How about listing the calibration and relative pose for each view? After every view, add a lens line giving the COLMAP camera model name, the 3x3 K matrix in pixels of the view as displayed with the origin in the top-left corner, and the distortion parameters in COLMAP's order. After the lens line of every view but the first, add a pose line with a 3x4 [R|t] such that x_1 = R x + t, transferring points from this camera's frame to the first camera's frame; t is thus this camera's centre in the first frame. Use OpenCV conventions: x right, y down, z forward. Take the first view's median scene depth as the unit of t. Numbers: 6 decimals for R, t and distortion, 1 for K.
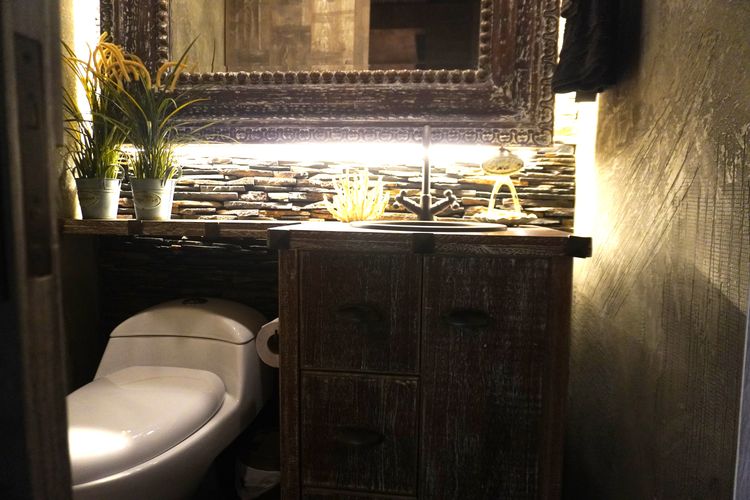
lens RADIAL K [[505.1, 0, 368.6], [0, 505.1, 249.7], [0, 0, 1]] dist [-0.047307, 0.033923]
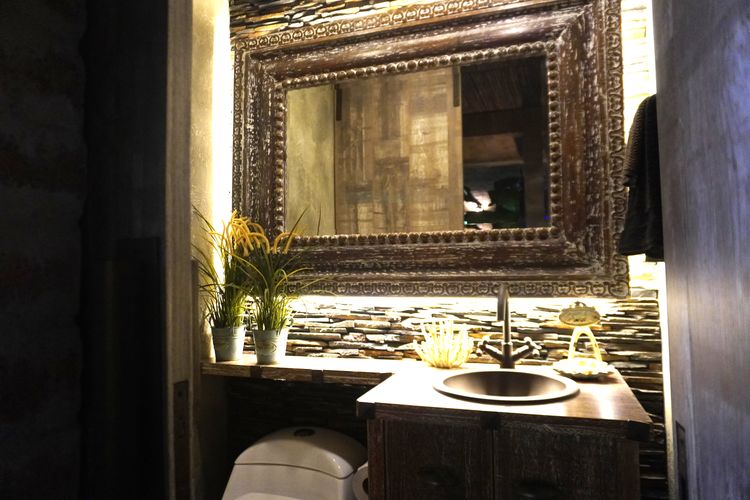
lens RADIAL K [[505.1, 0, 368.6], [0, 505.1, 249.7], [0, 0, 1]] dist [-0.047307, 0.033923]
pose [[0.972746, -0.041480, -0.228132, 0.077185], [0.010739, 0.990872, -0.134374, -0.160654], [0.231624, 0.128262, 0.964313, -0.124379]]
